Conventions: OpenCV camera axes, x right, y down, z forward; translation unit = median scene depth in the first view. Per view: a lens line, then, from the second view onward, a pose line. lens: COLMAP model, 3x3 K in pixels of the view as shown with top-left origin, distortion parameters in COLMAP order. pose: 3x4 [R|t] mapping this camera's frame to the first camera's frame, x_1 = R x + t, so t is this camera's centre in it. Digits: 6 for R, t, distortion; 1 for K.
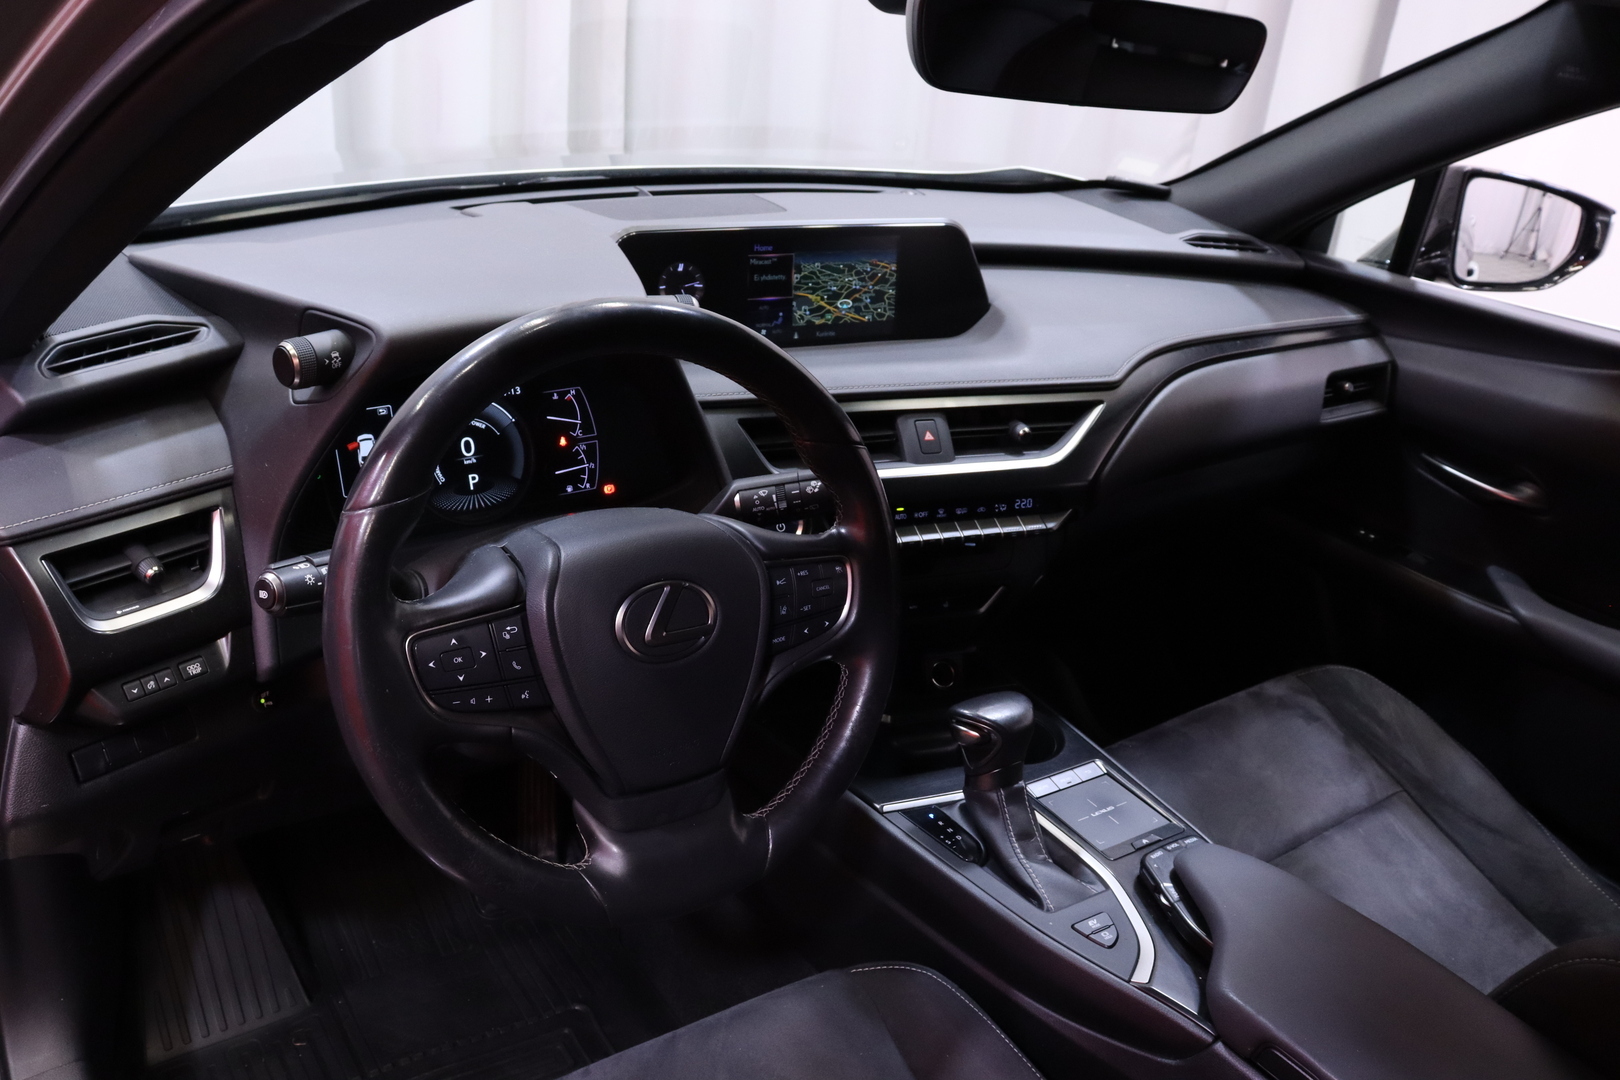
lens RADIAL K [[1374.9, 0, 809.3], [0, 1374.9, 538.2], [0, 0, 1]] dist [-0.010750, -0.000767]
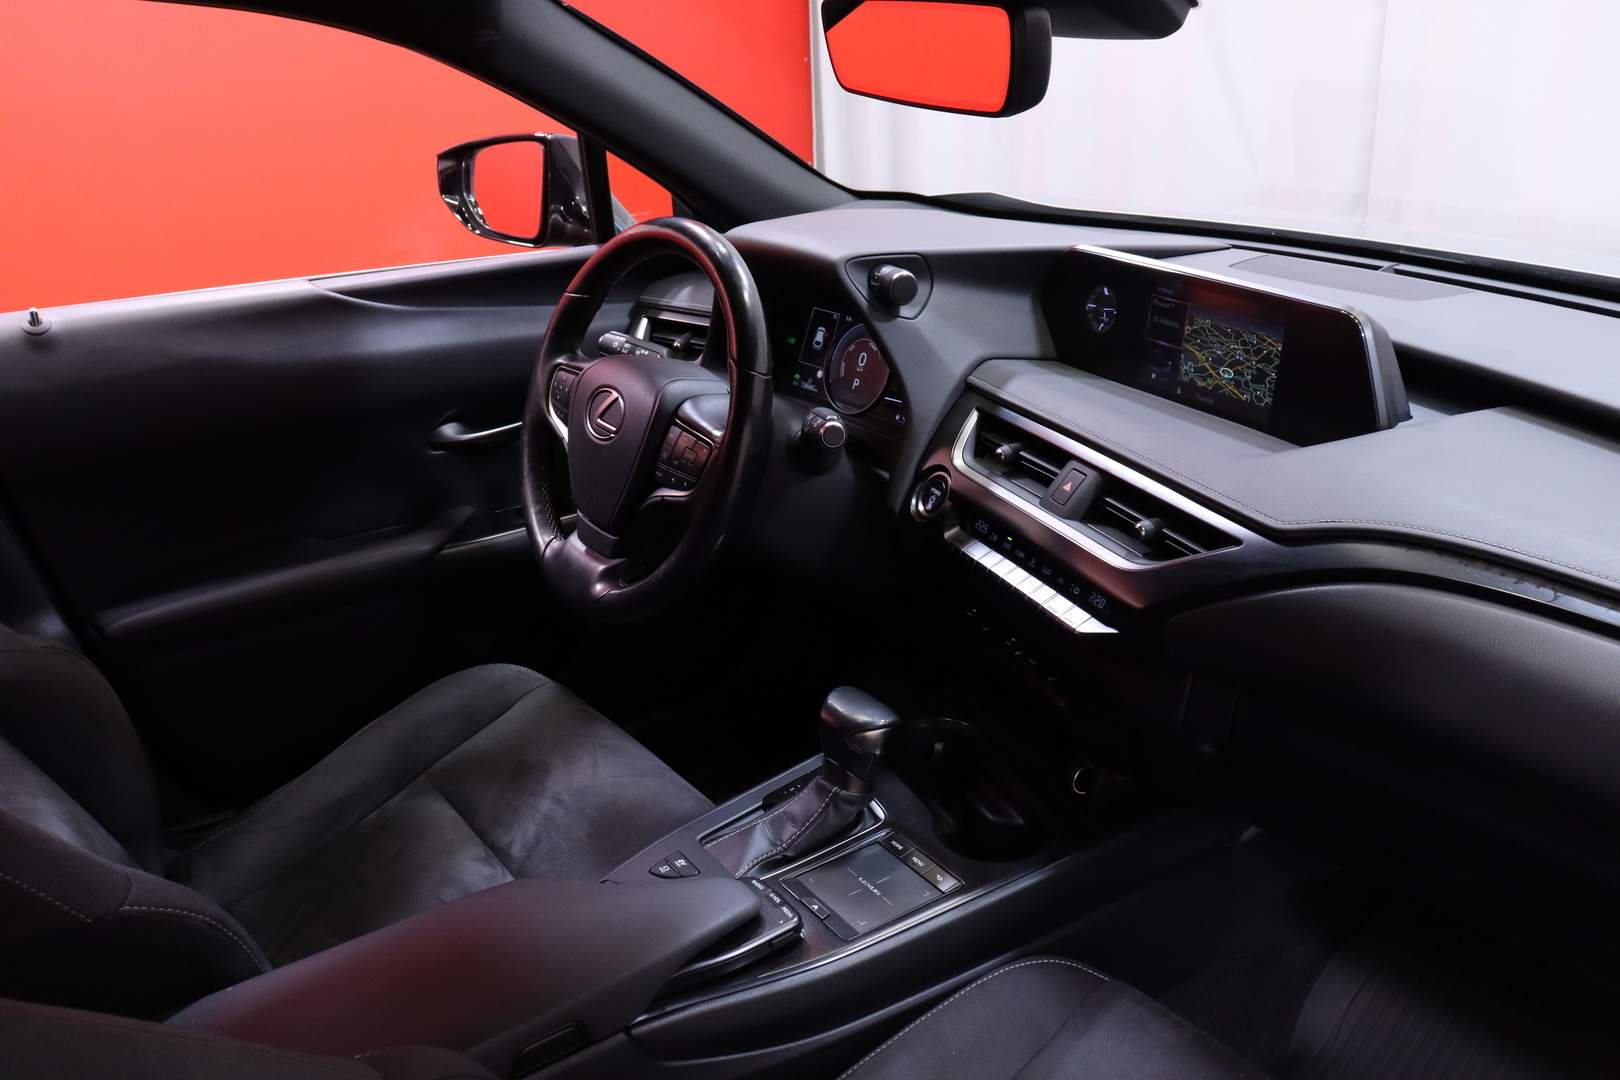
lens RADIAL K [[1374.9, 0, 810.8], [0, 1374.9, 542.0], [0, 0, 1]] dist [-0.010750, -0.000767]
pose [[0.023666, 0.294465, -0.955369, 0.914056], [-0.405153, 0.876467, 0.260109, -0.198064], [0.913942, 0.380915, 0.140046, 0.672139]]
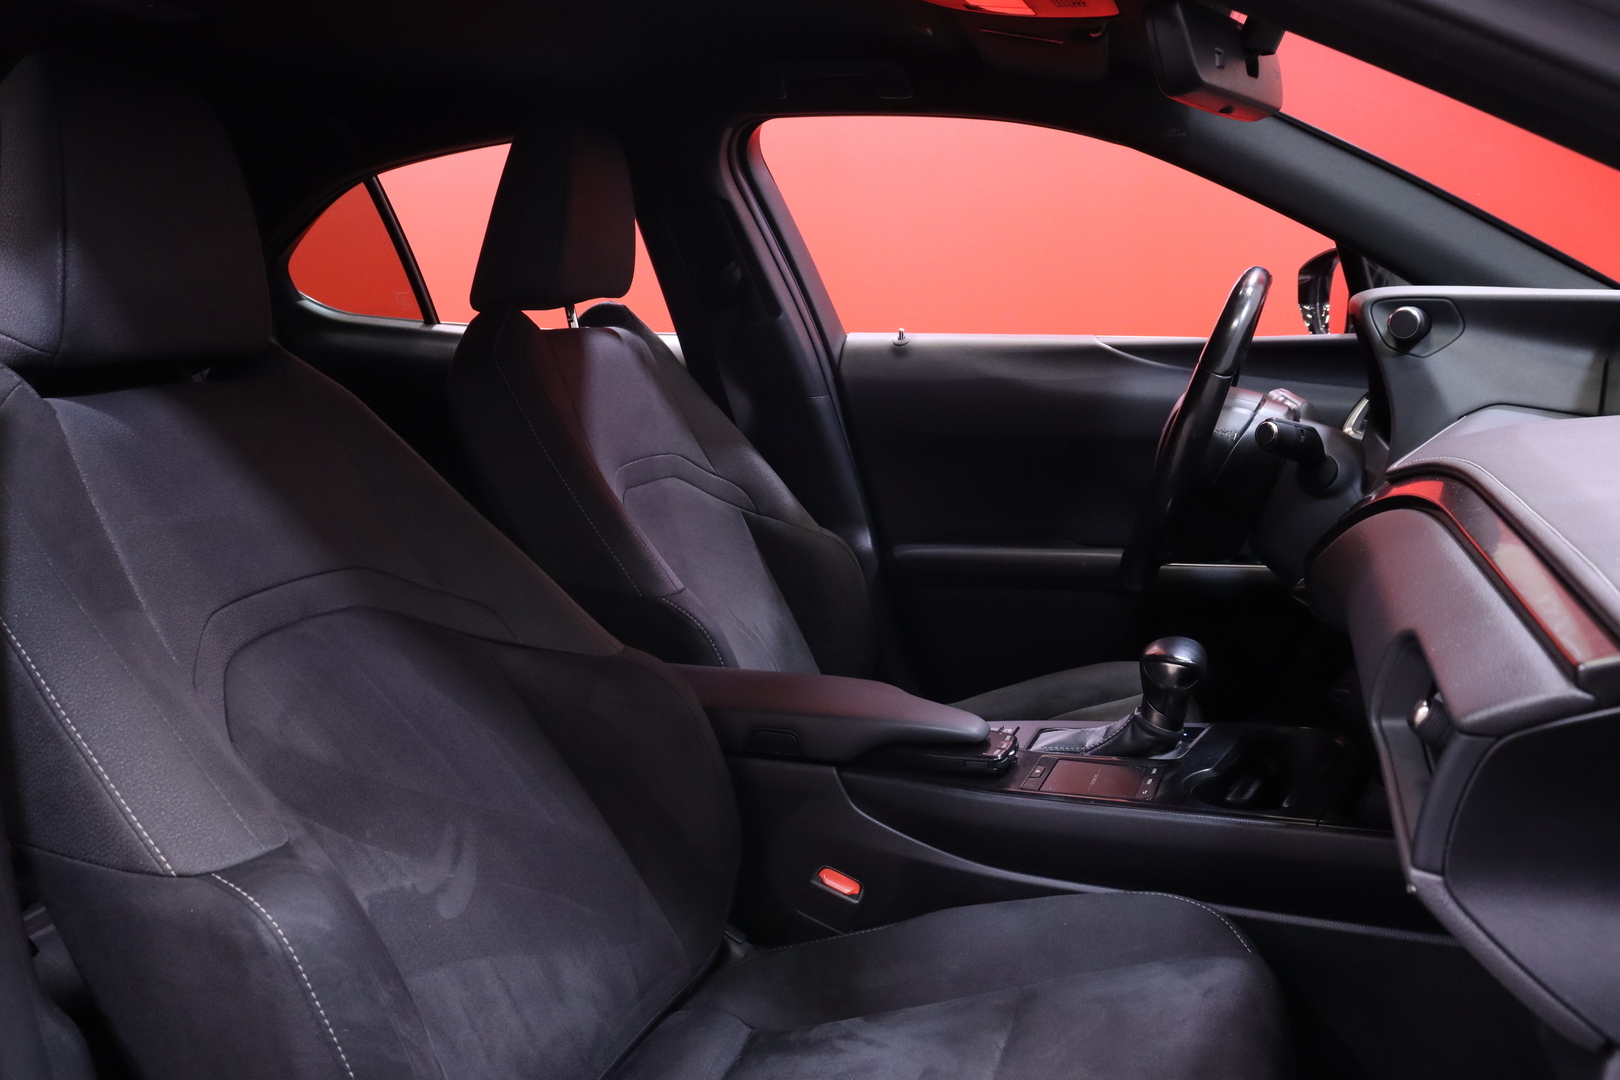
lens RADIAL K [[1374.9, 0, 813.4], [0, 1374.9, 539.8], [0, 0, 1]] dist [-0.010750, -0.000767]
pose [[-0.790747, 0.051161, -0.610001, 0.915725], [-0.295779, 0.840521, 0.453916, -0.326534], [0.535942, 0.539358, -0.649507, 1.302937]]
